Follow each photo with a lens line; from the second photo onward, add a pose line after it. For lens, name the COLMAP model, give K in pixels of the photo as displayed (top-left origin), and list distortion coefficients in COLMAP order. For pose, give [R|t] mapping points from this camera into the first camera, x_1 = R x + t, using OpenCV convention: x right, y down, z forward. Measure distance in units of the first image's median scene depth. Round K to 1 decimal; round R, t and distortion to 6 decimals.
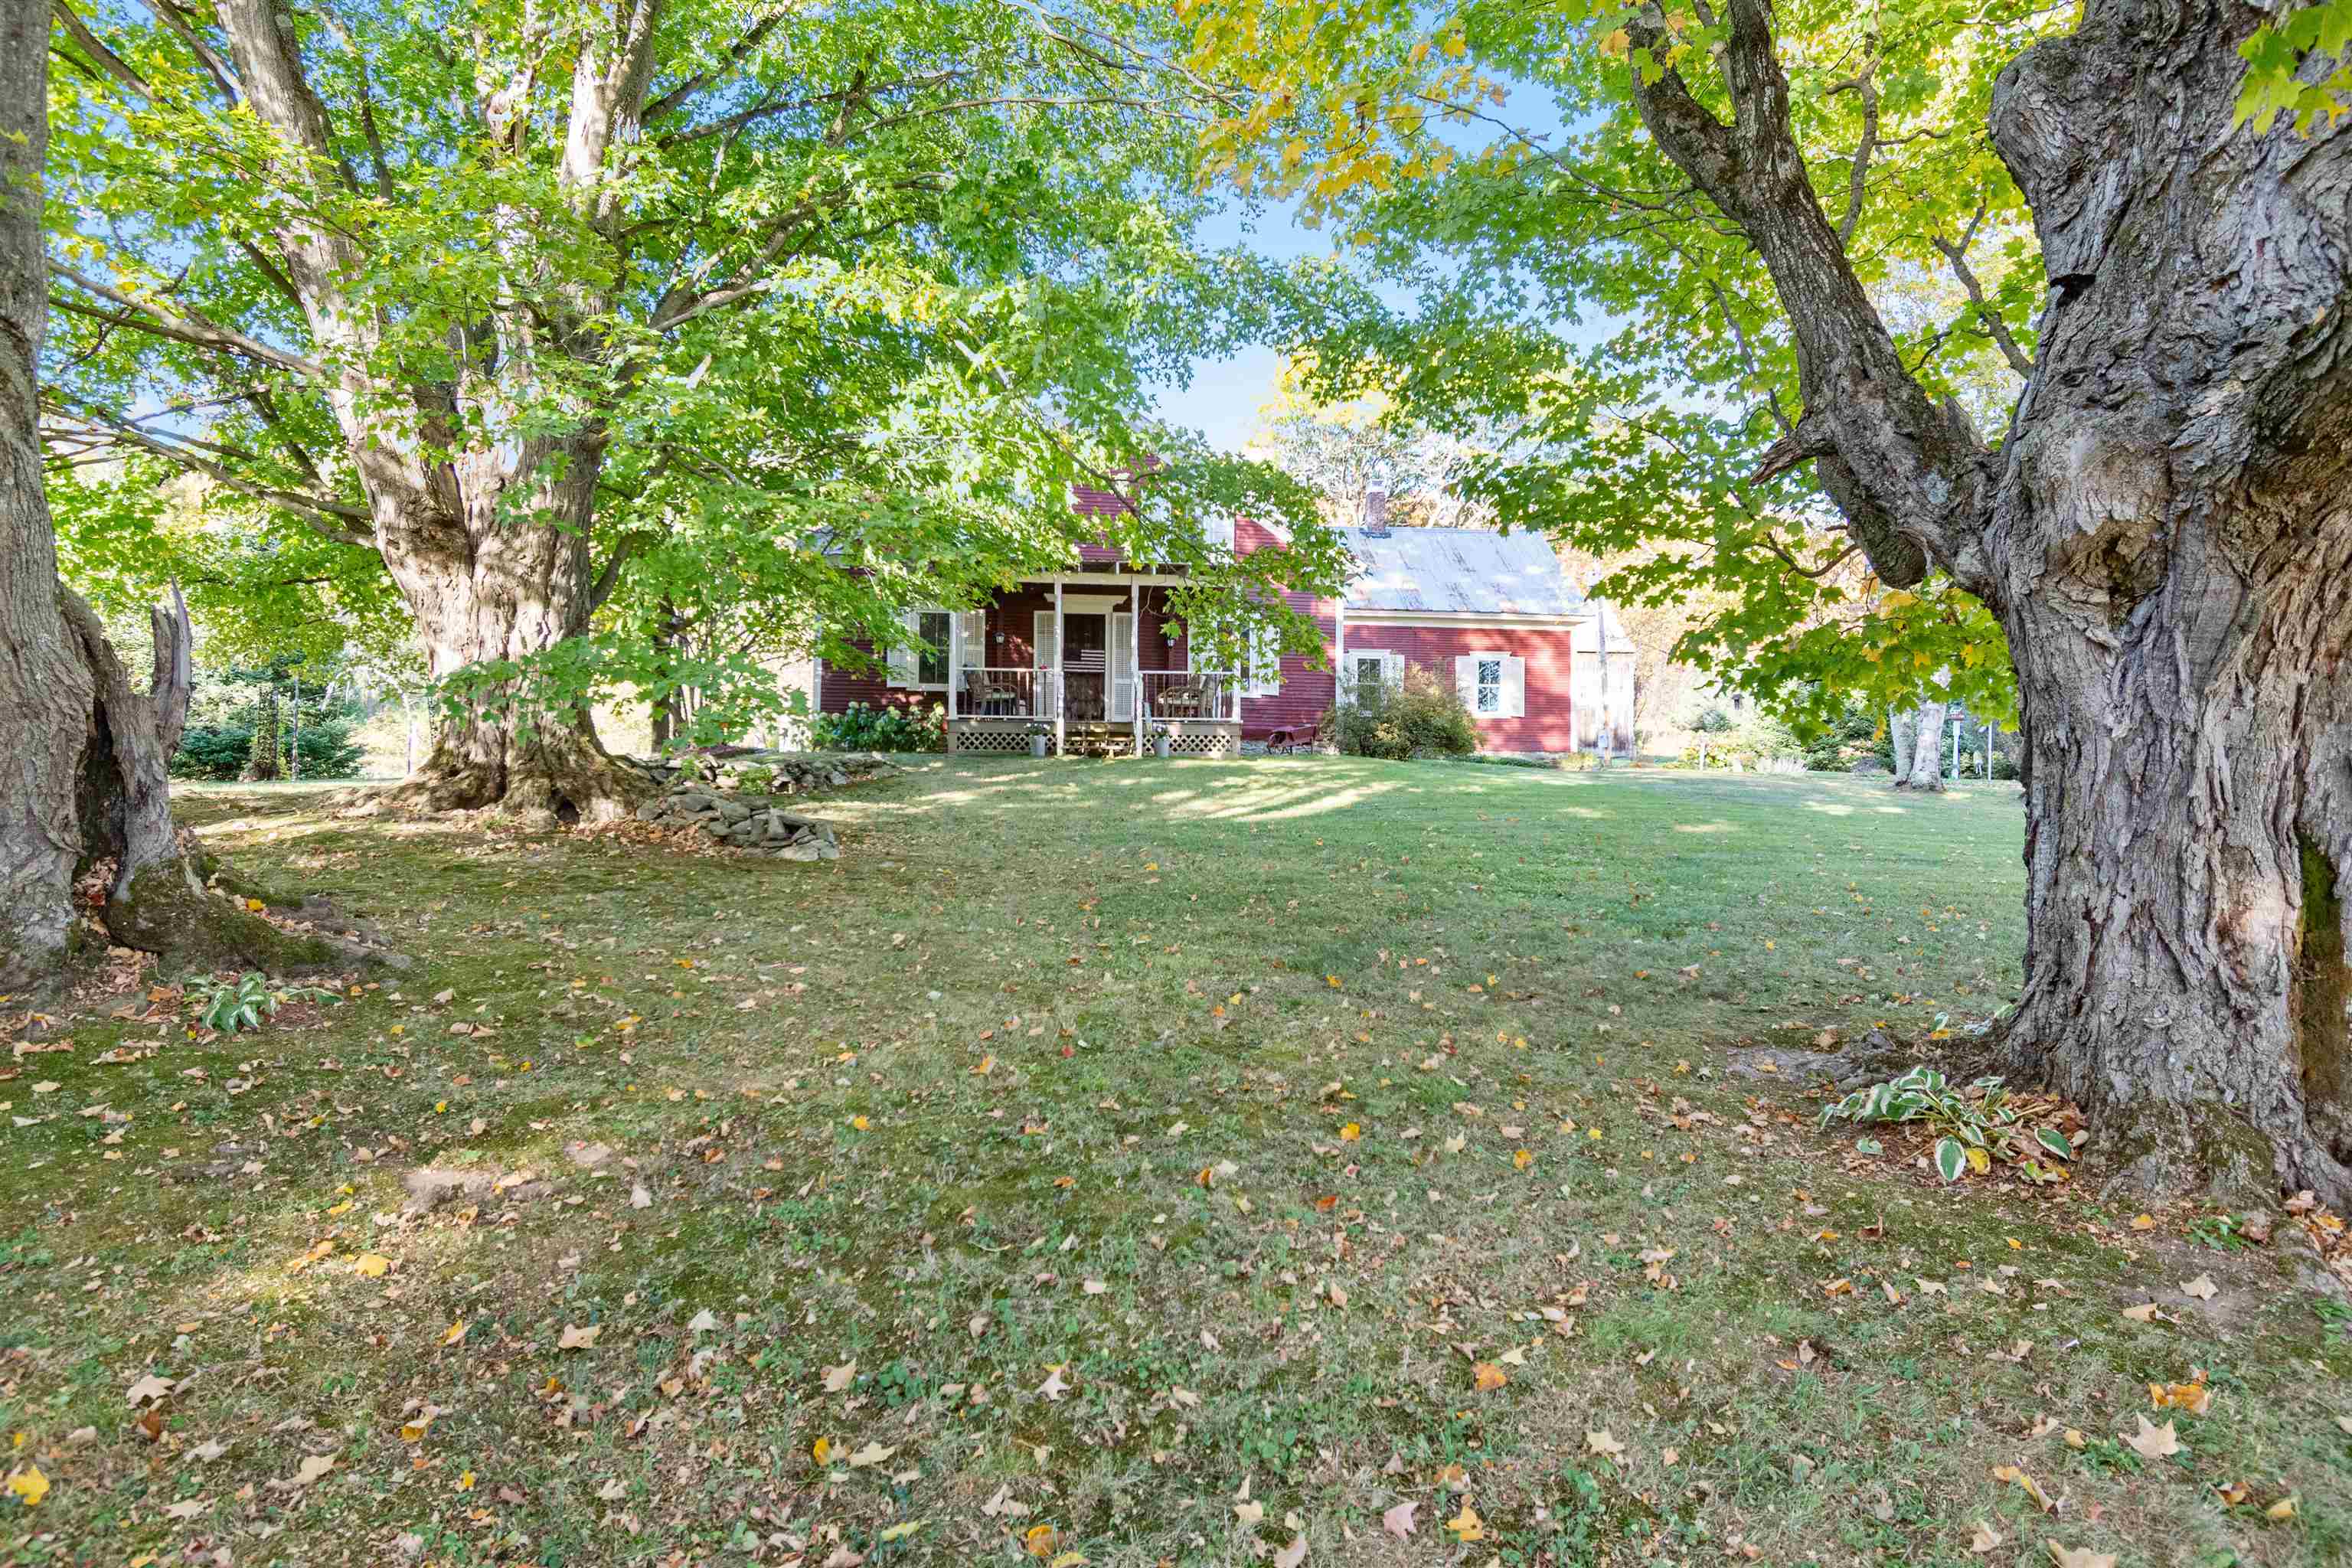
lens RADIAL K [[1303.0, 0, 1176.0], [0, 1303.0, 784.0], [0, 0, 1]] dist [0.001054, 0.000490]
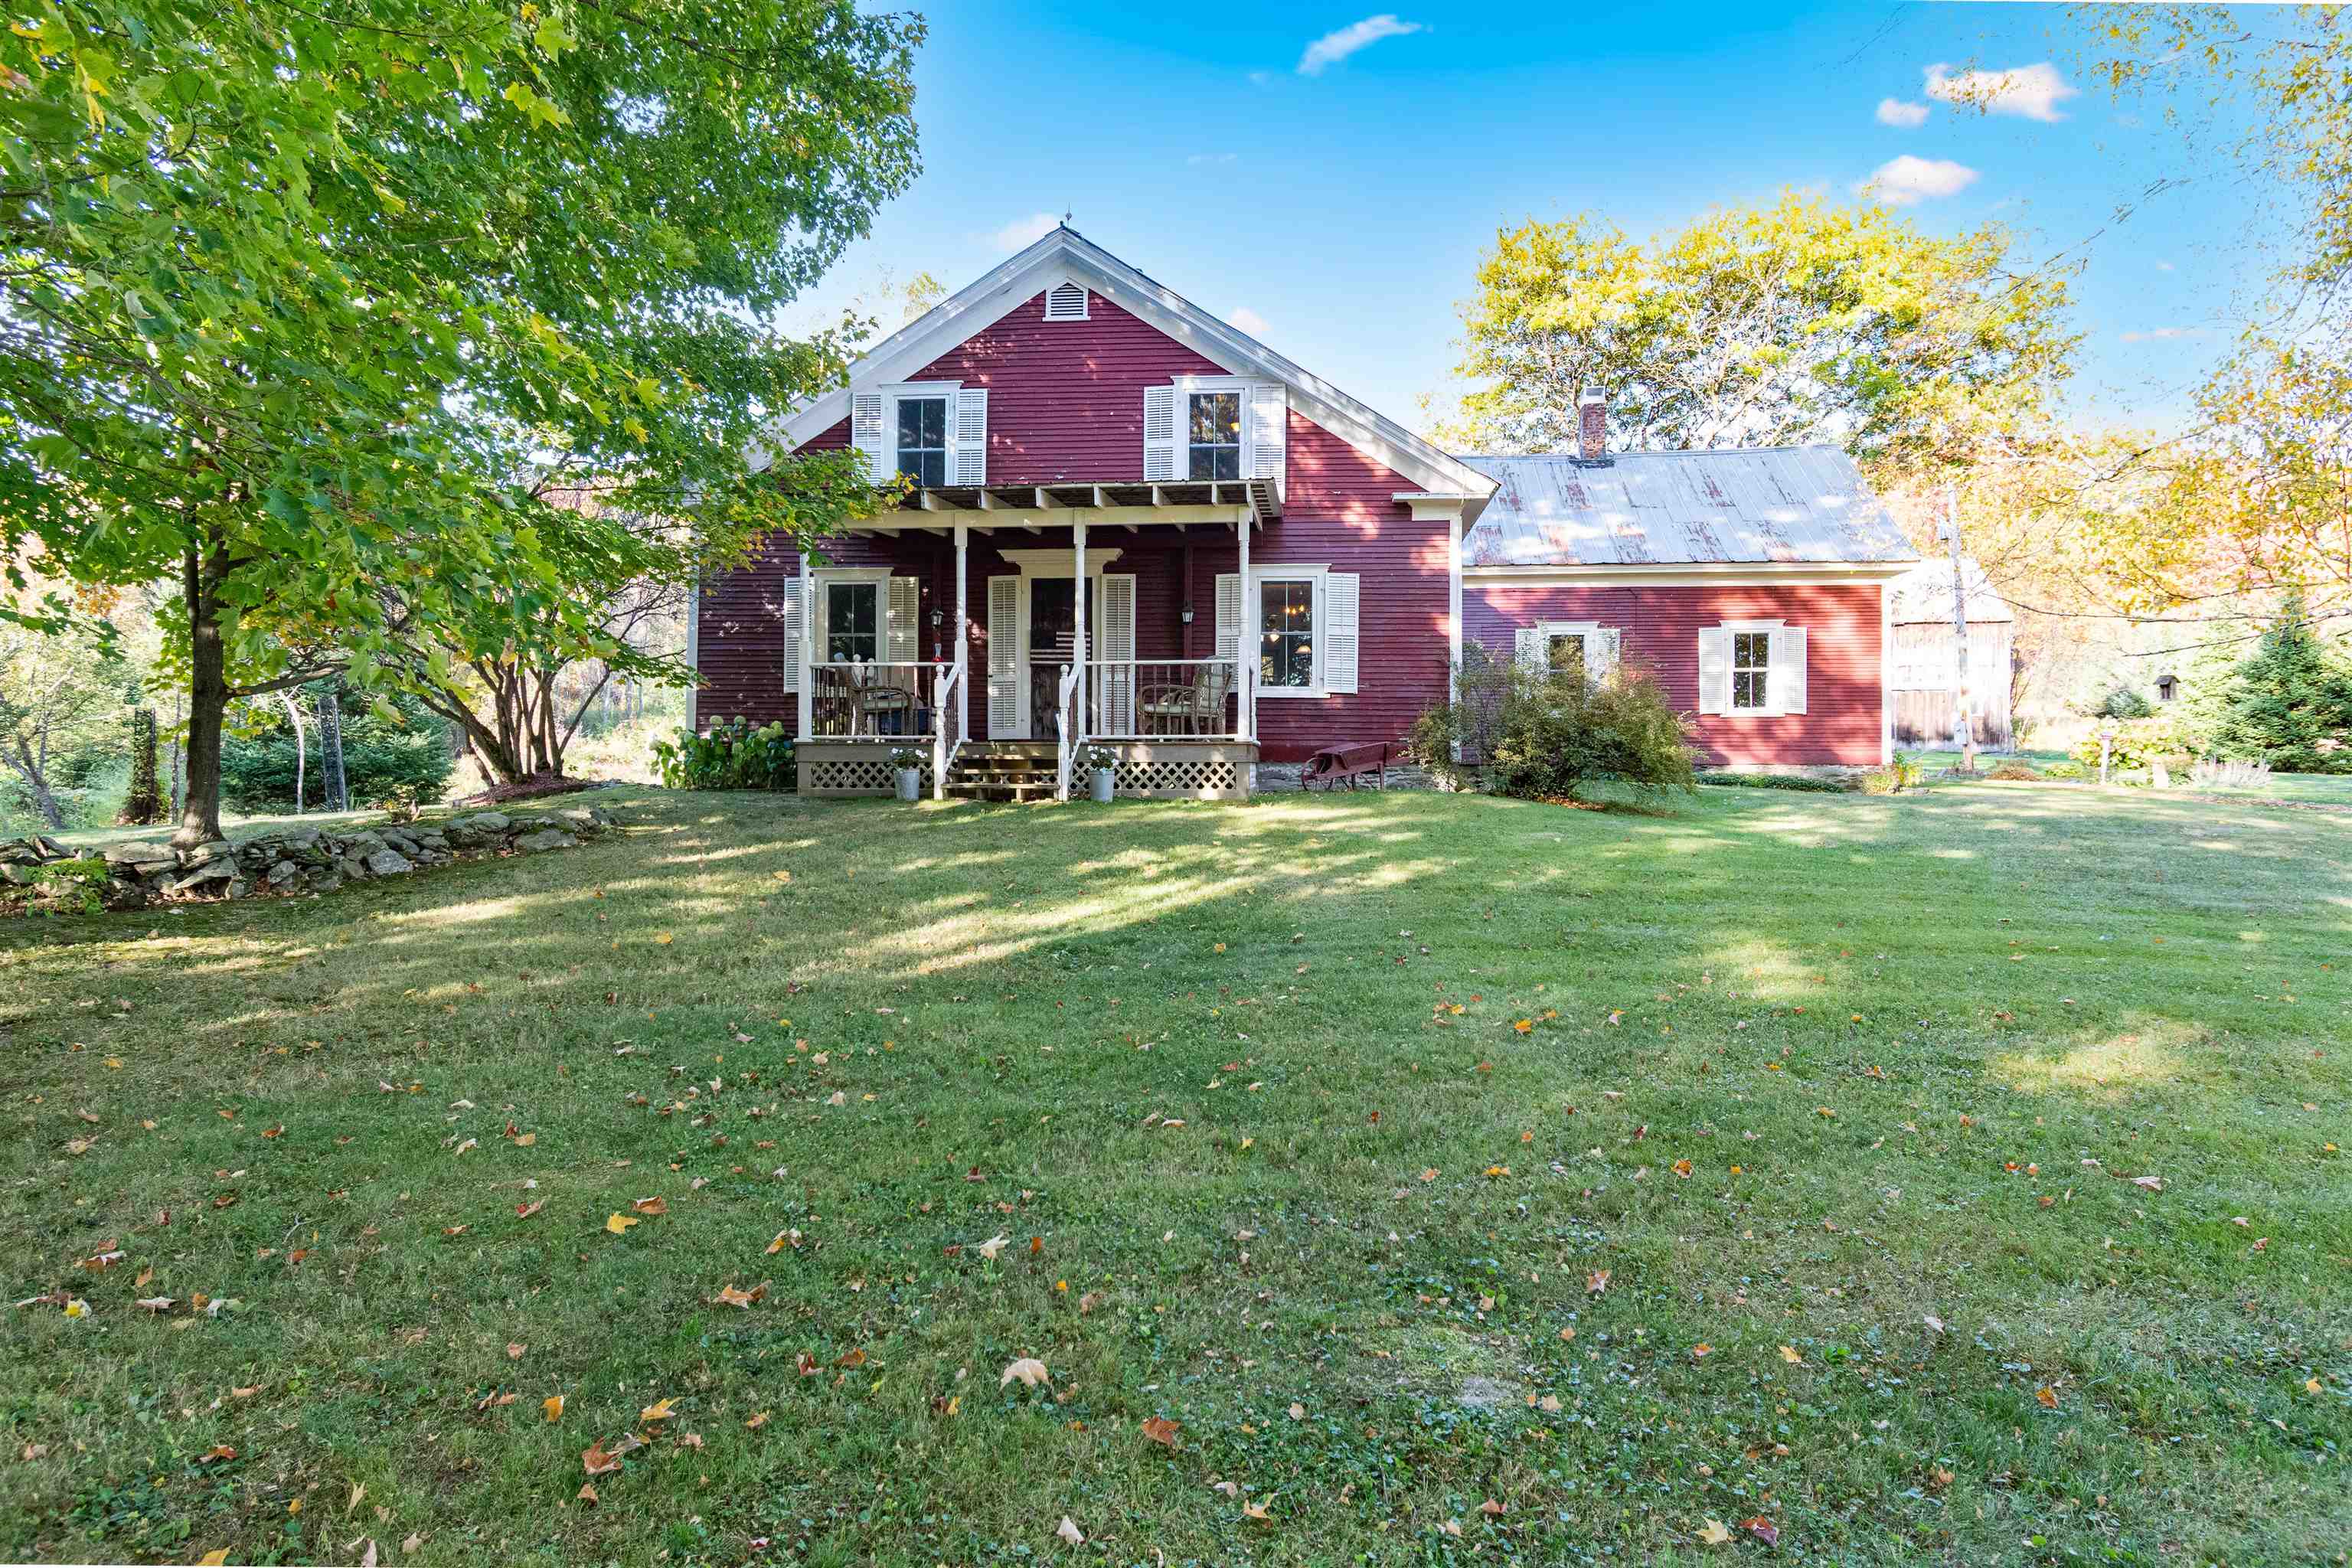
lens RADIAL K [[1303.0, 0, 1176.0], [0, 1303.0, 784.0], [0, 0, 1]] dist [0.001054, 0.000490]
pose [[0.971901, -0.000286, -0.235390, 0.111035], [0.001786, 0.999979, 0.006158, -0.021500], [0.235383, -0.006406, 0.971882, 0.273591]]
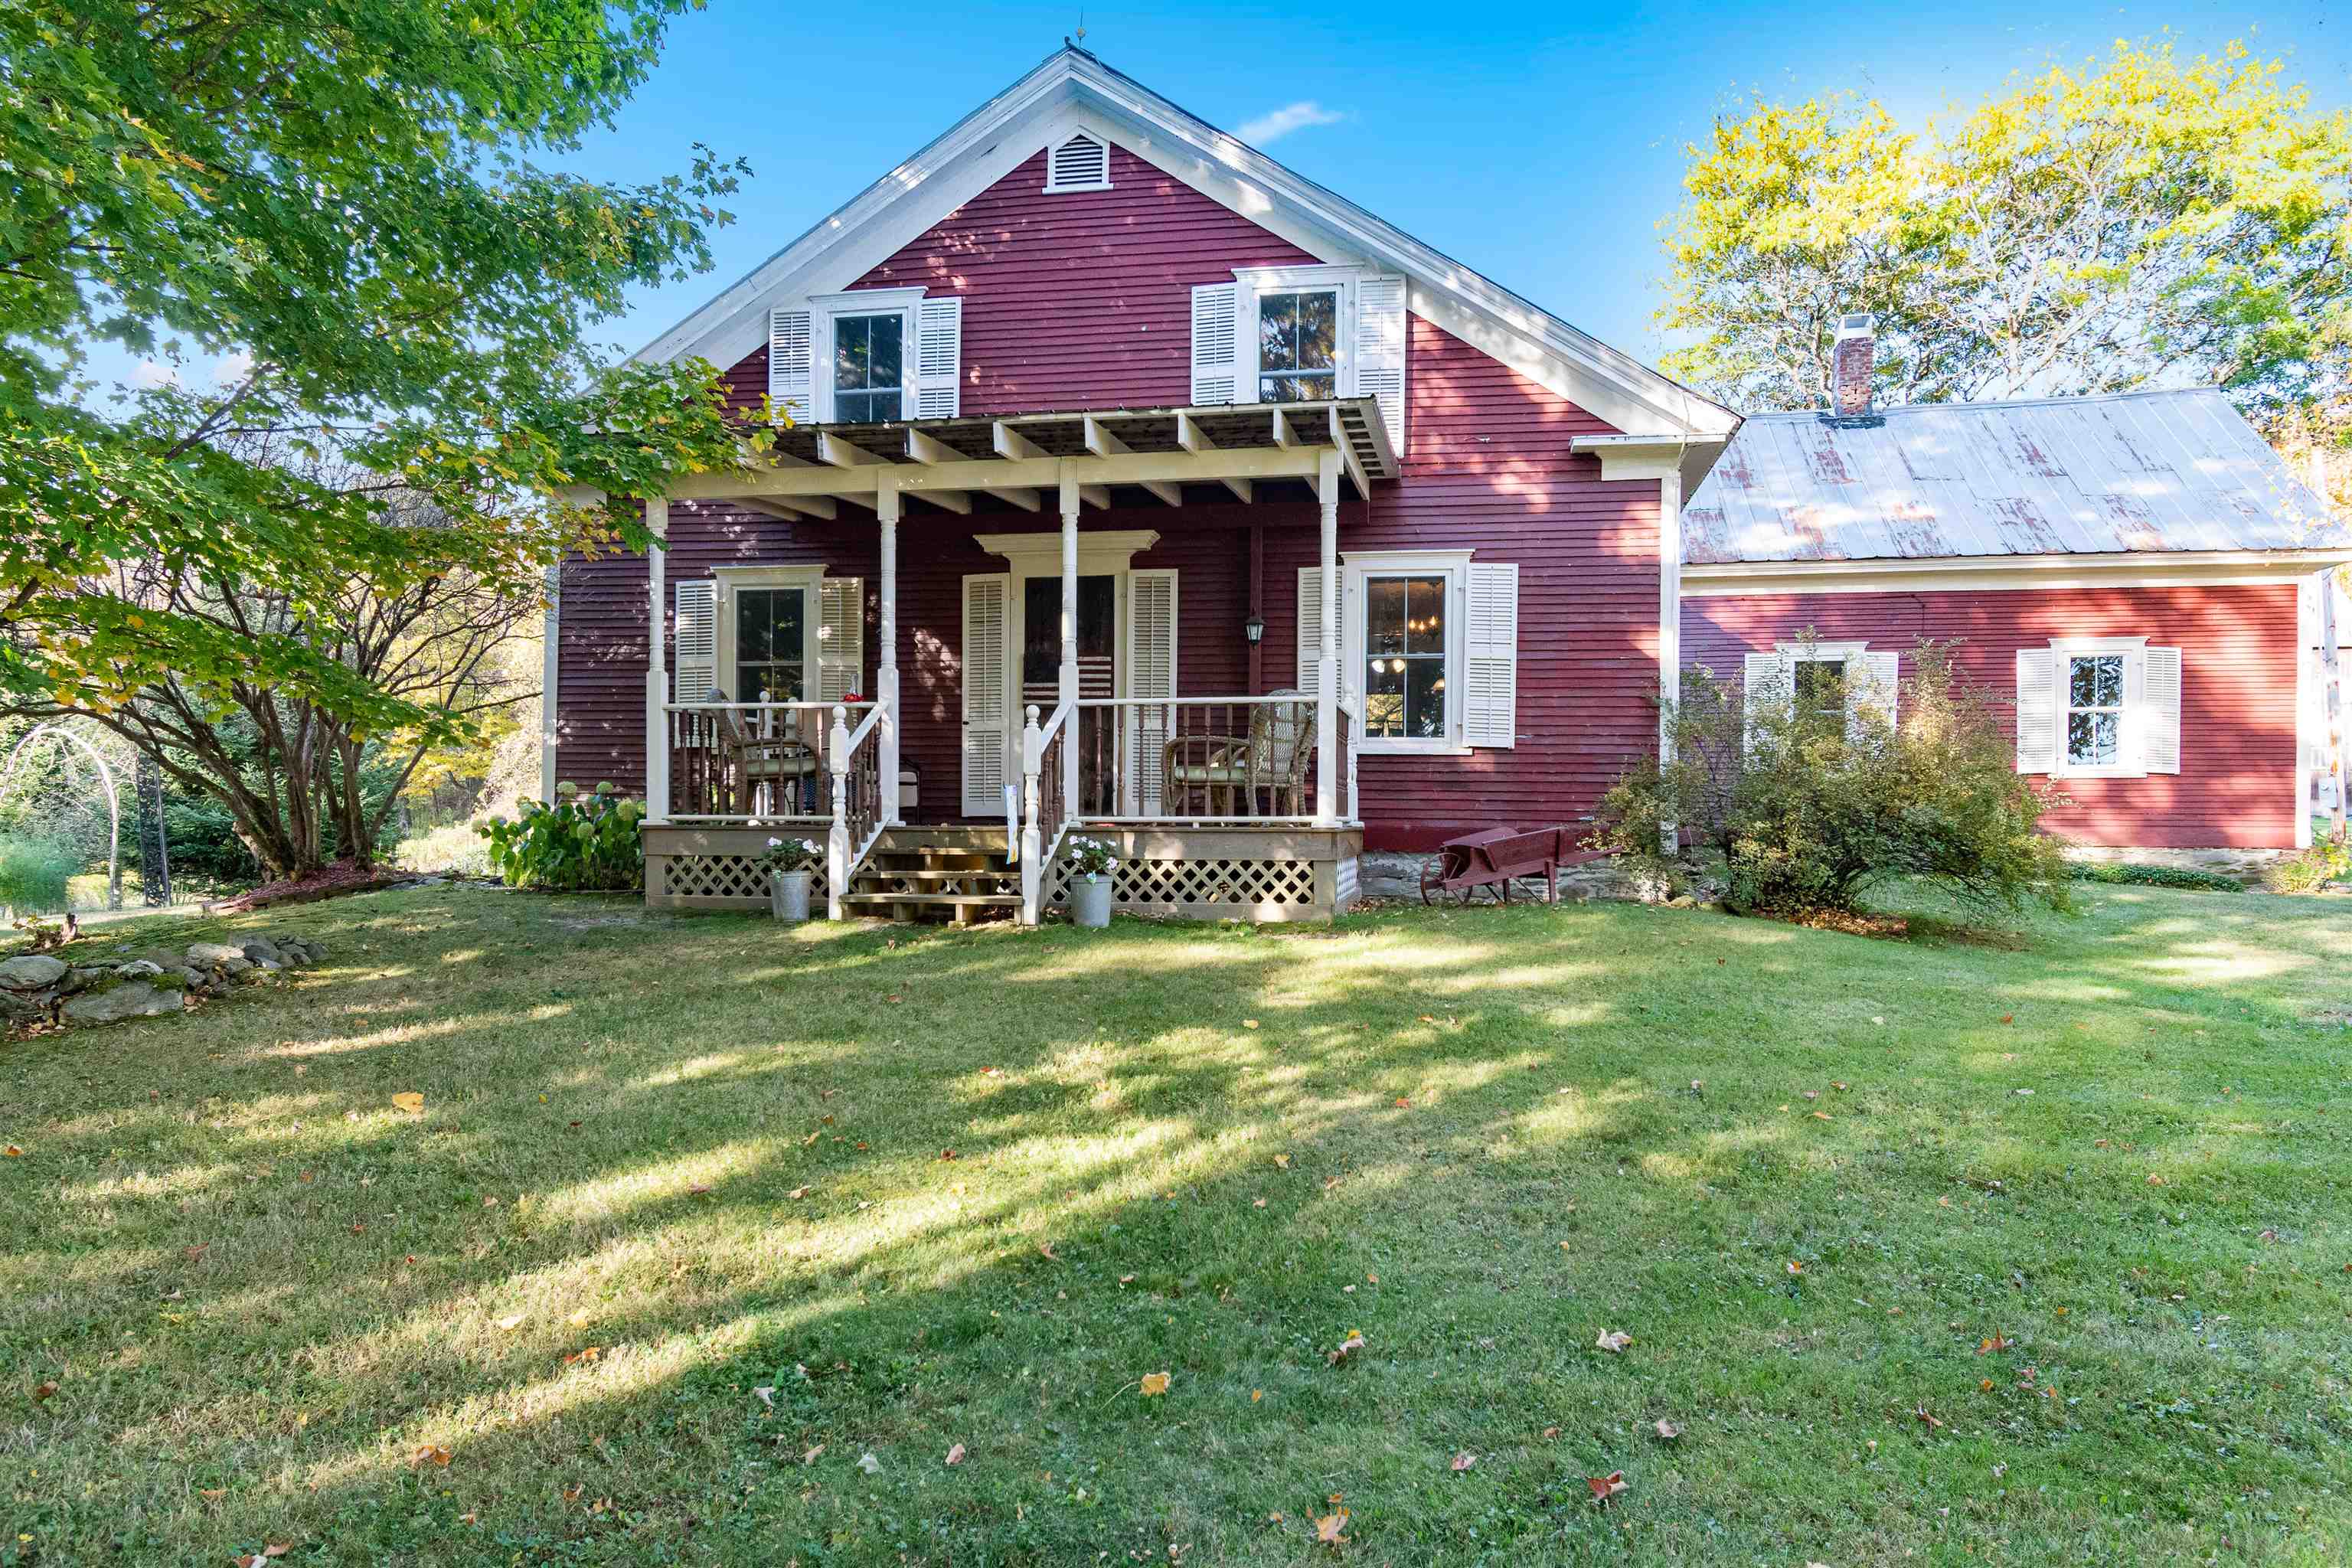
lens RADIAL K [[1489.4, 0, 1189.2], [0, 1489.4, 864.5], [0, 0, 1]] dist [0.002679, -0.000075]
pose [[0.949806, 0.007649, -0.312746, 0.100488], [-0.001537, 0.999803, 0.019785, -0.031275], [0.312836, -0.018311, 0.949631, 0.397100]]
